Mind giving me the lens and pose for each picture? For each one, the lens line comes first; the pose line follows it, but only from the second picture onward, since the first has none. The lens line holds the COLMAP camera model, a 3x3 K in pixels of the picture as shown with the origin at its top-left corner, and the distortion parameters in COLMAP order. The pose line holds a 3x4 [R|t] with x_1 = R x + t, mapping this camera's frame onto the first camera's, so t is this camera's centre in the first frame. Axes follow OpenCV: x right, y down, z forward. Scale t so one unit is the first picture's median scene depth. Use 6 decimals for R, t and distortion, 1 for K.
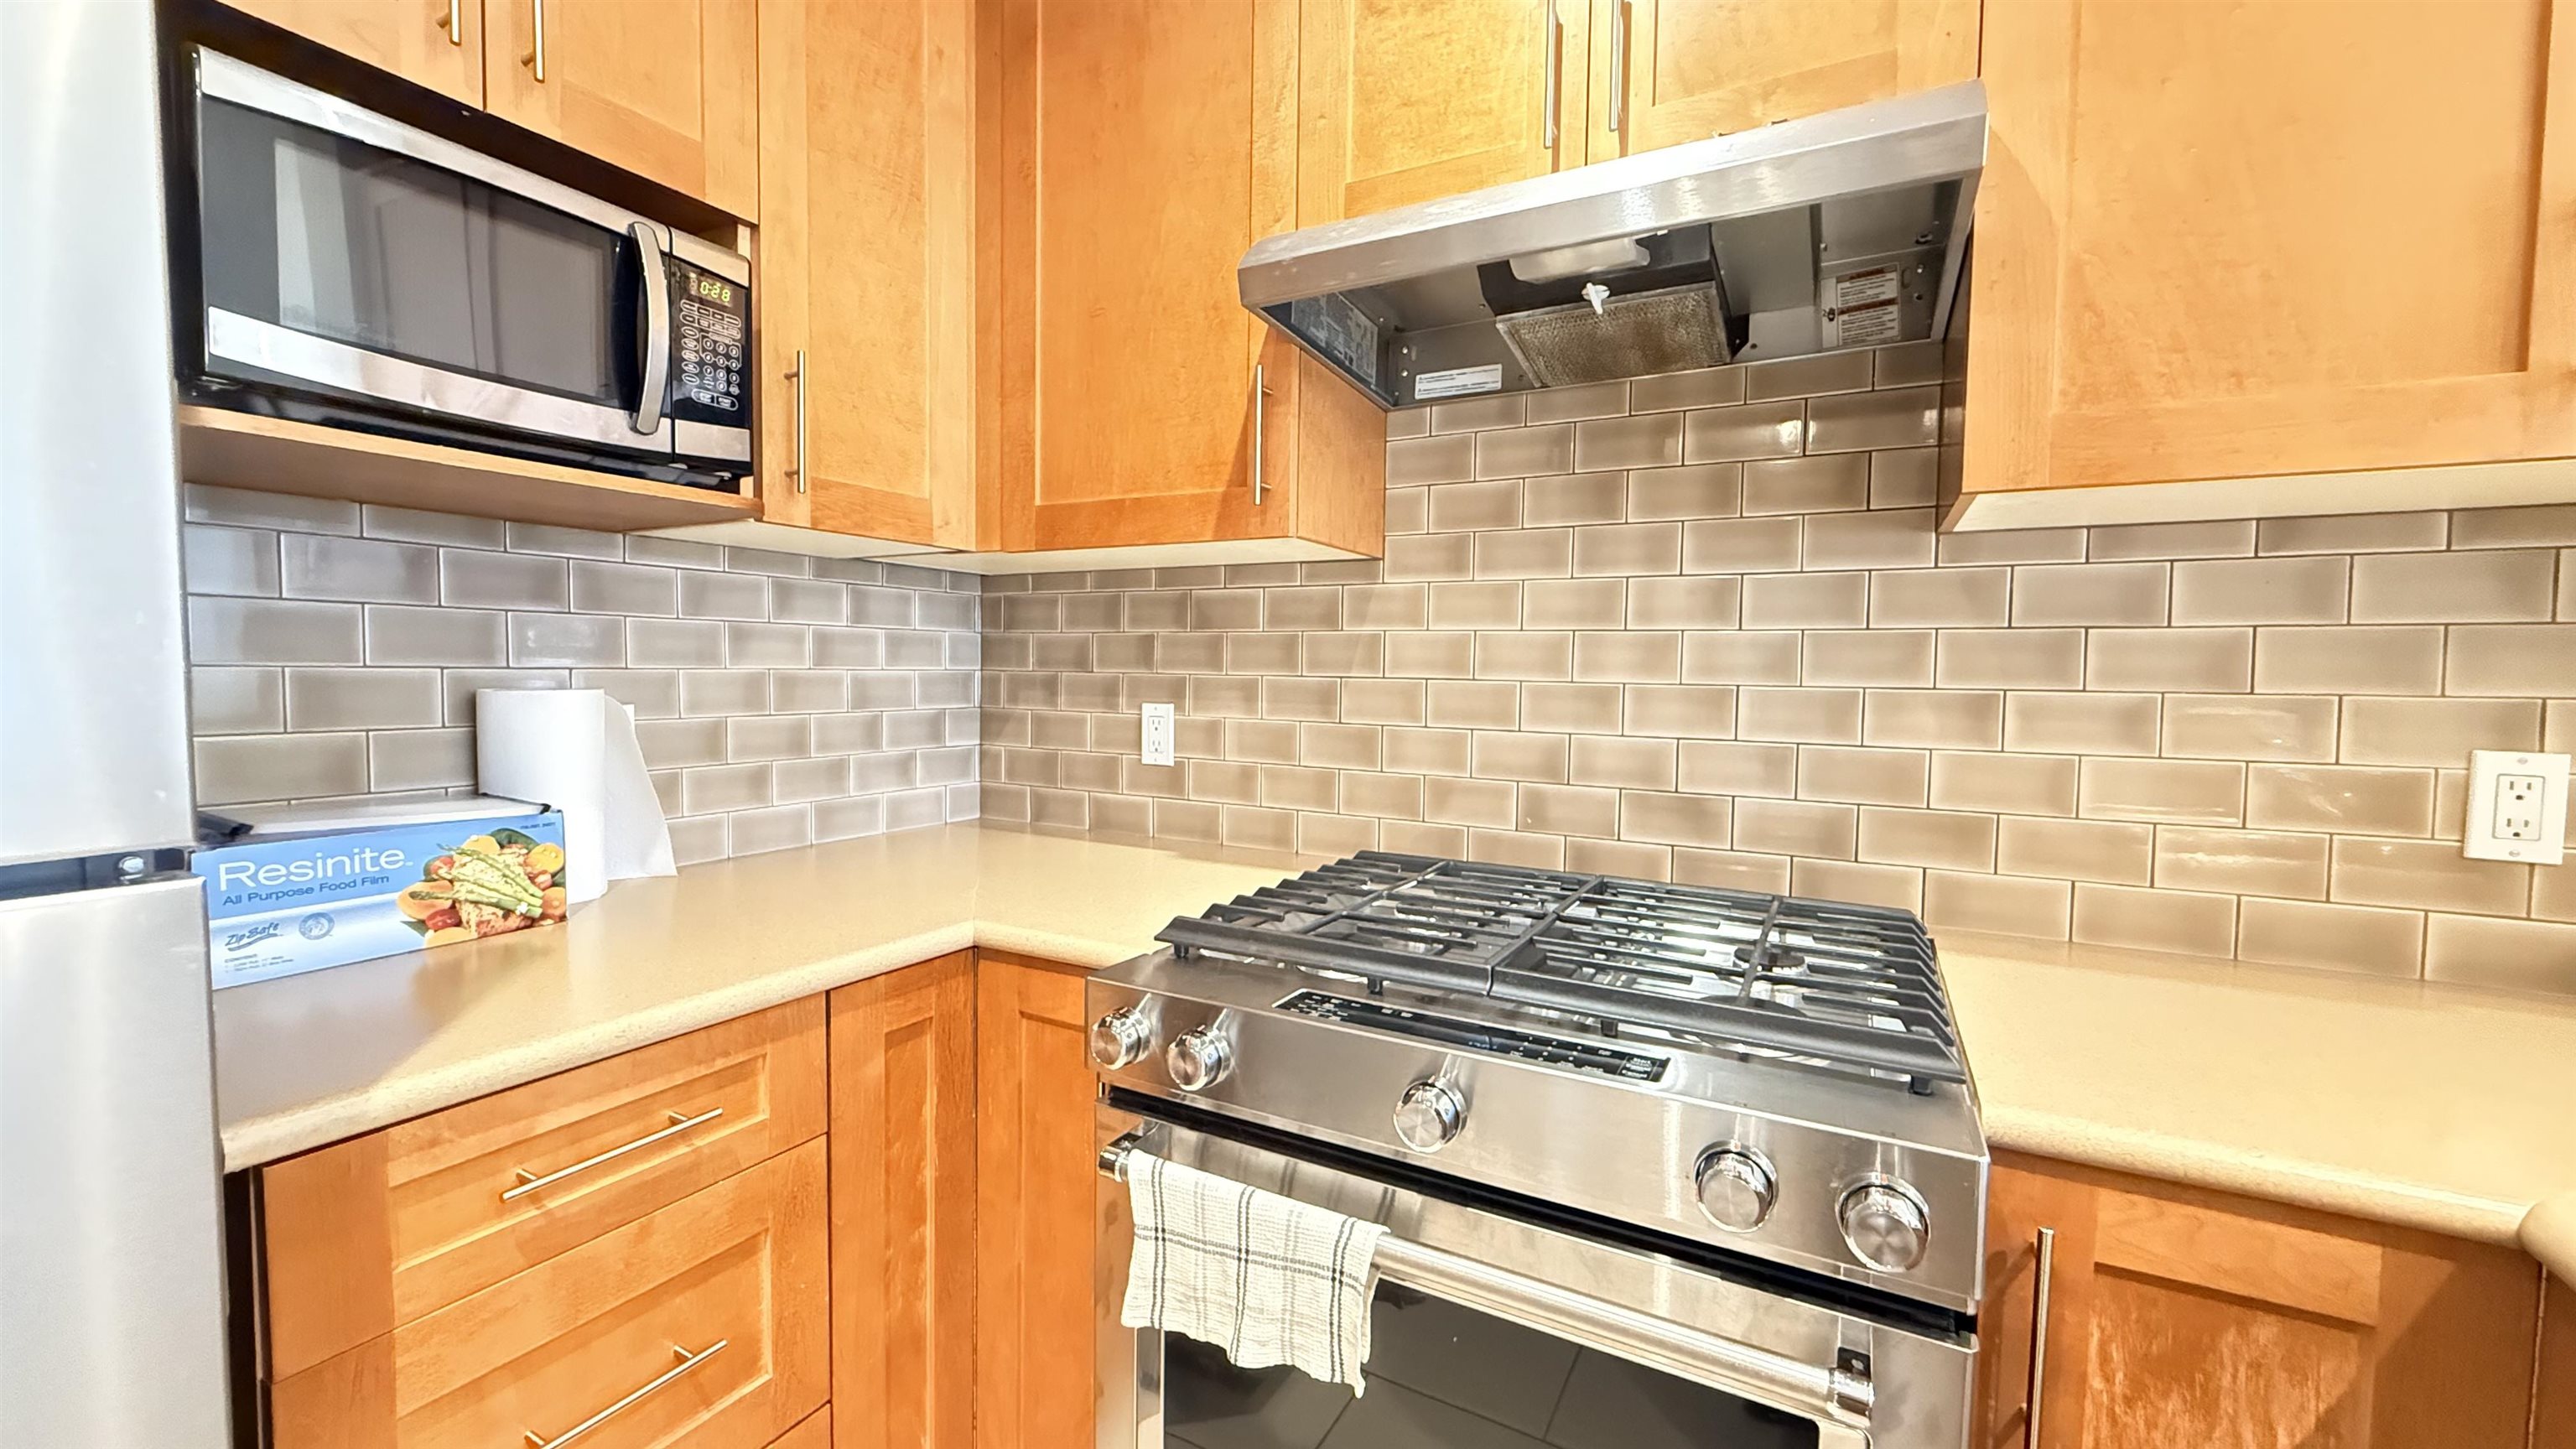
lens RADIAL K [[1026.8, 0, 1280.5], [0, 1026.8, 719.7], [0, 0, 1]] dist [0.000219, 0.000331]
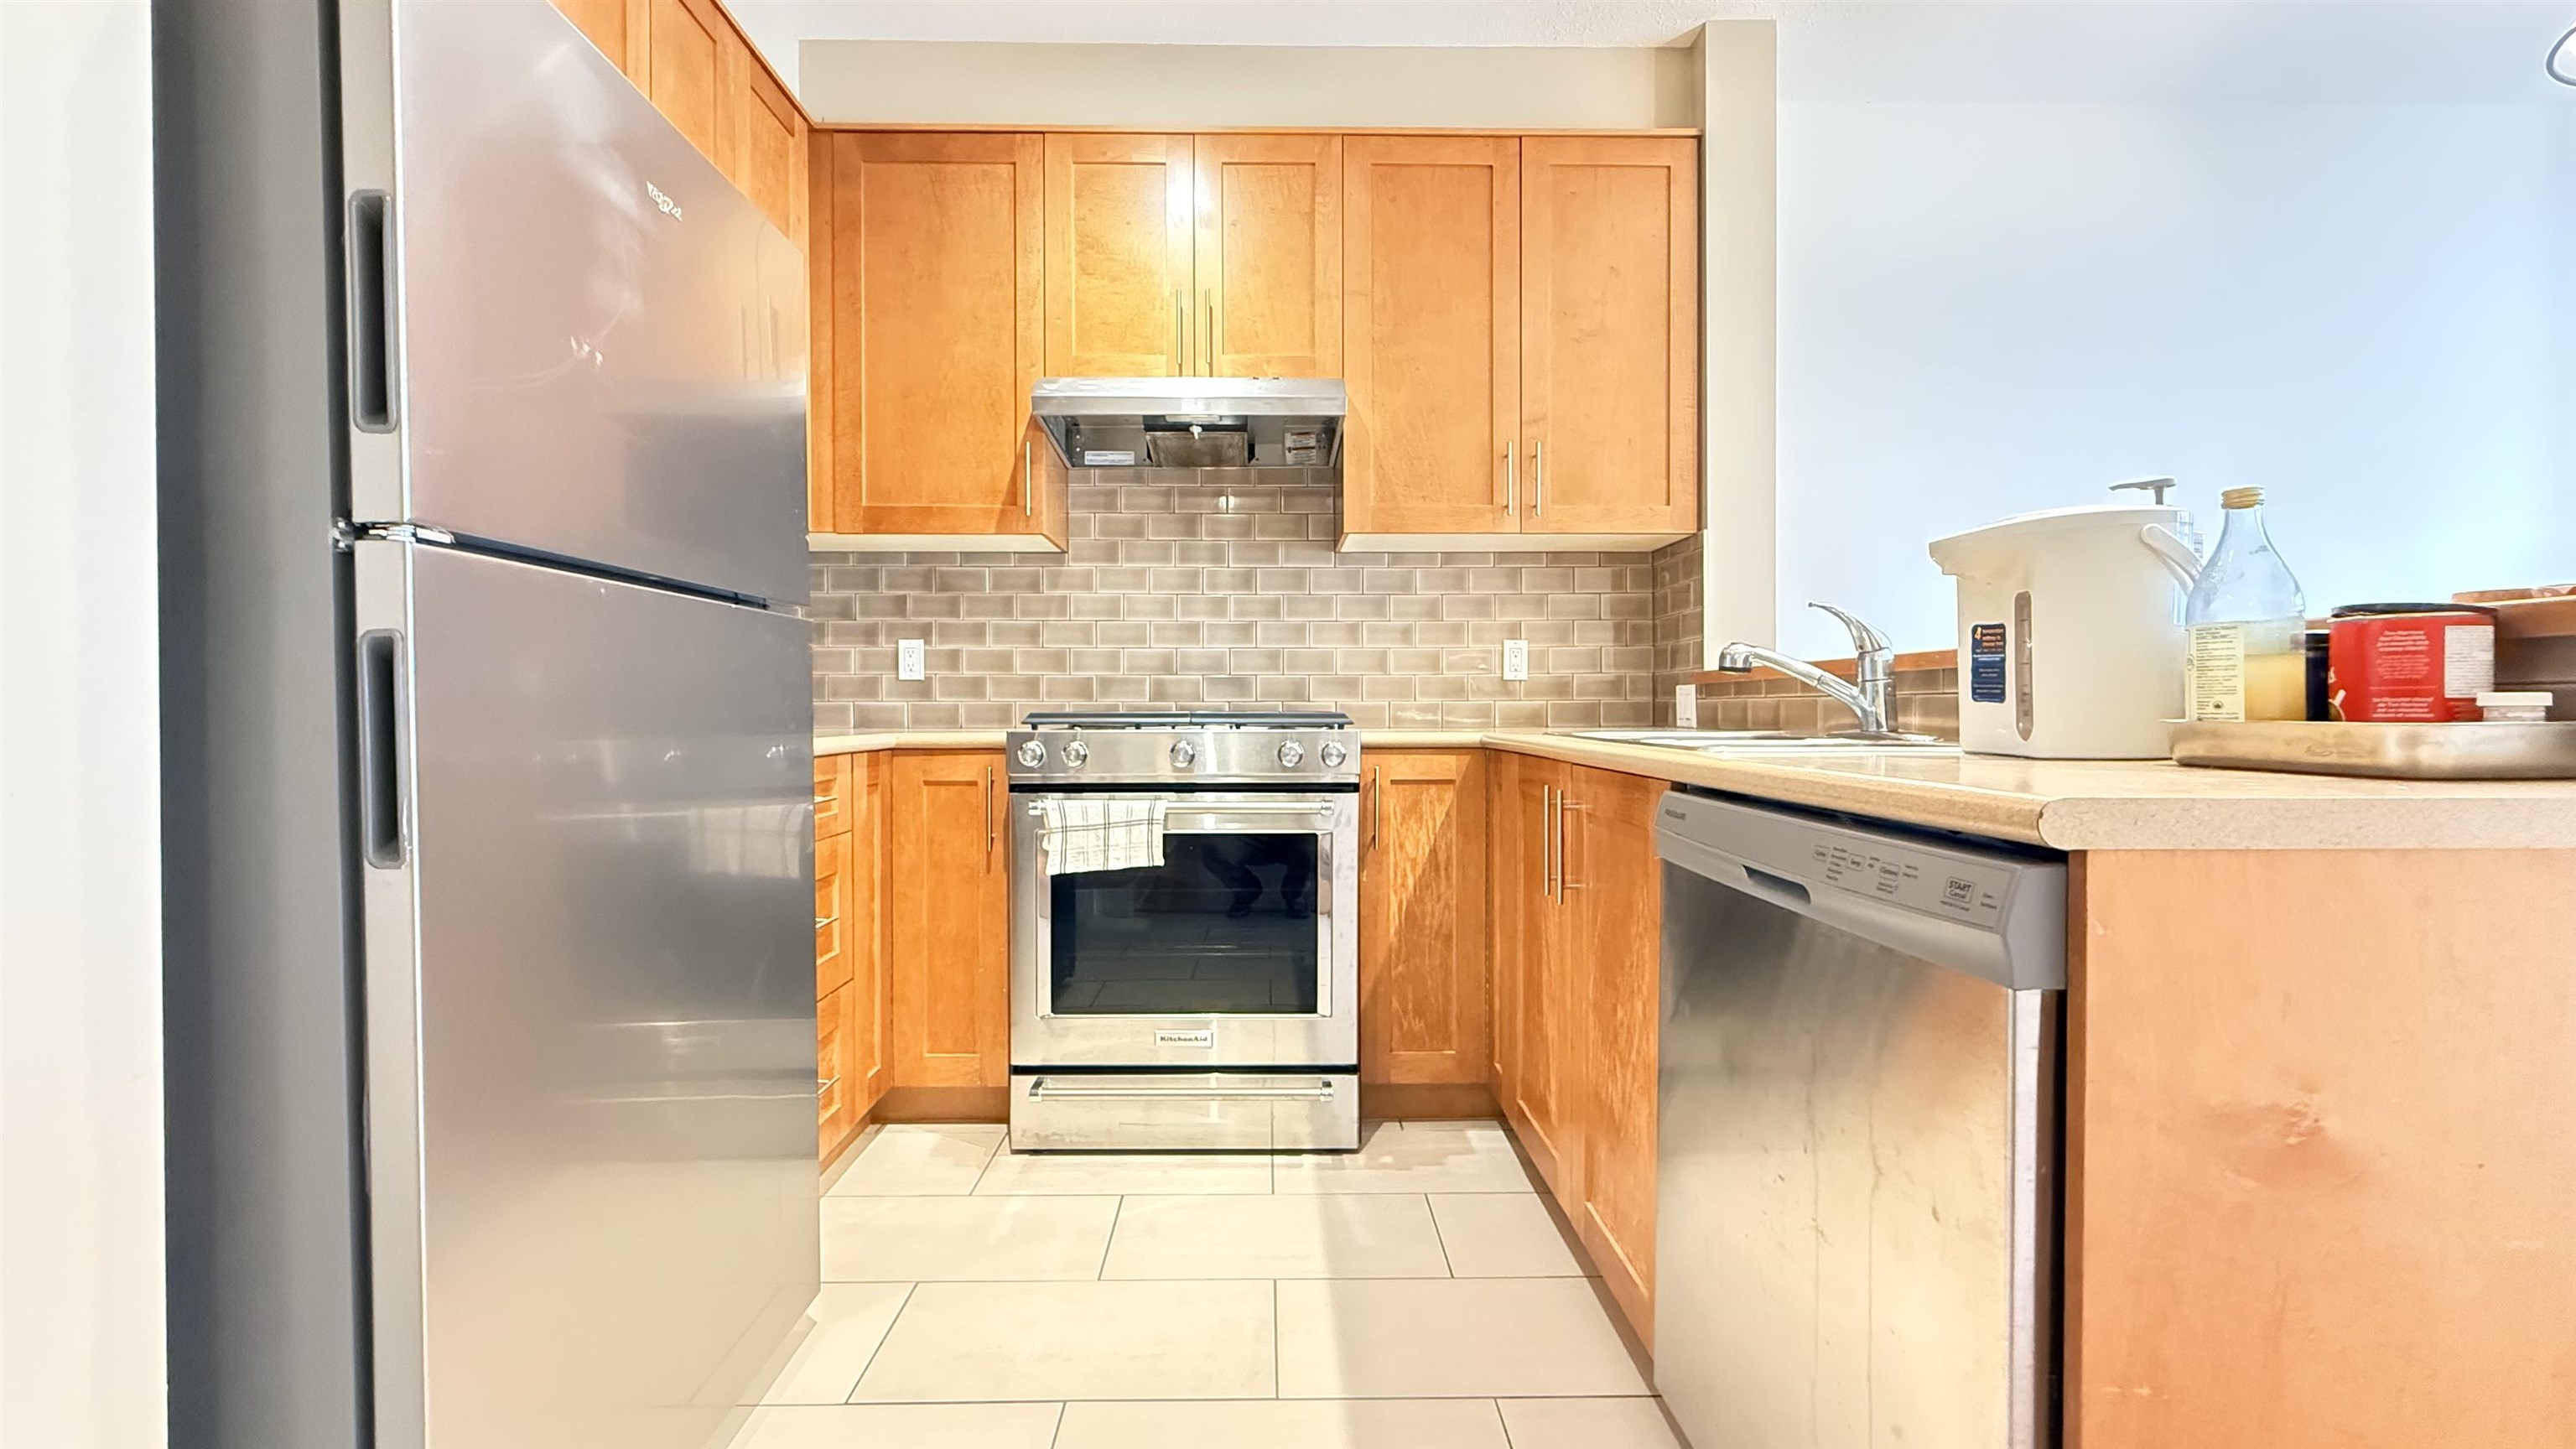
lens RADIAL K [[1026.8, 0, 1280.5], [0, 1026.8, 719.7], [0, 0, 1]] dist [0.000219, 0.000331]
pose [[0.865366, -0.020287, 0.500729, -0.544102], [0.038002, 0.998960, -0.025203, 0.215749], [-0.499697, 0.040838, 0.865237, -0.794507]]
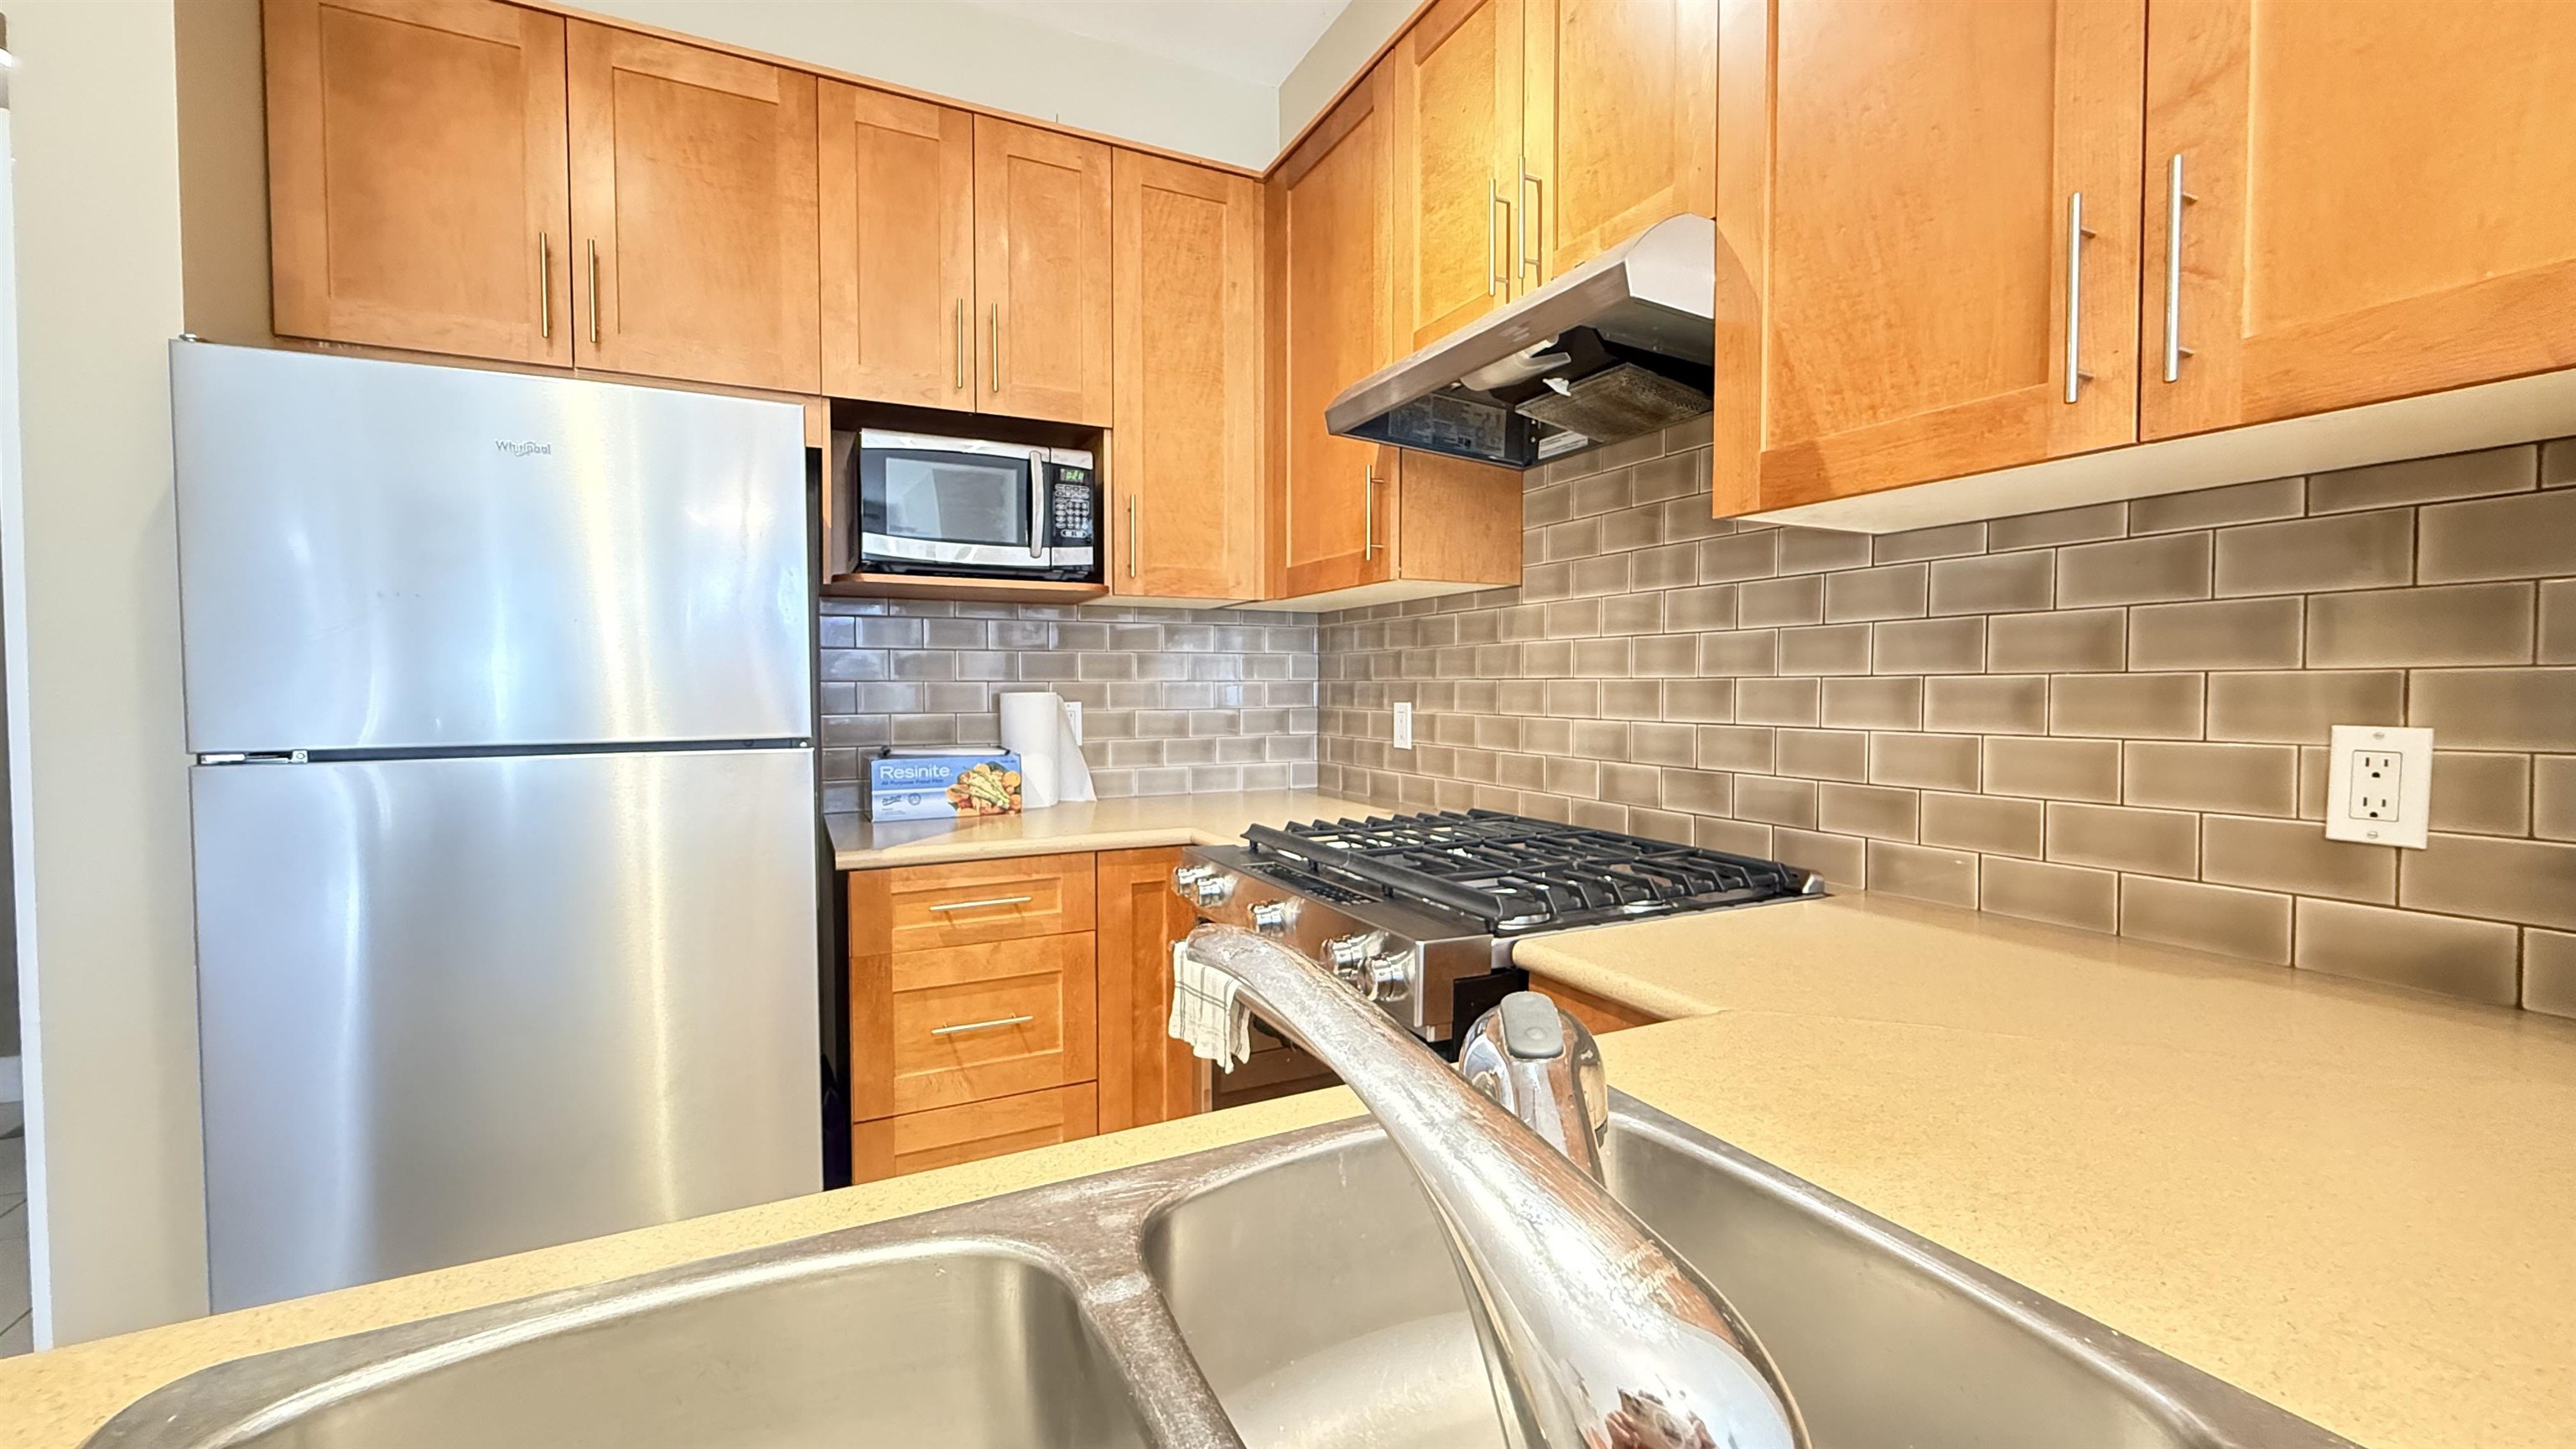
lens RADIAL K [[1026.8, 0, 1280.5], [0, 1026.8, 719.7], [0, 0, 1]] dist [0.000219, 0.000331]
pose [[0.820203, 0.002684, -0.572066, 0.680322], [-0.014487, 0.999766, -0.016081, 0.040377], [0.571889, 0.021478, 0.820050, -0.249497]]
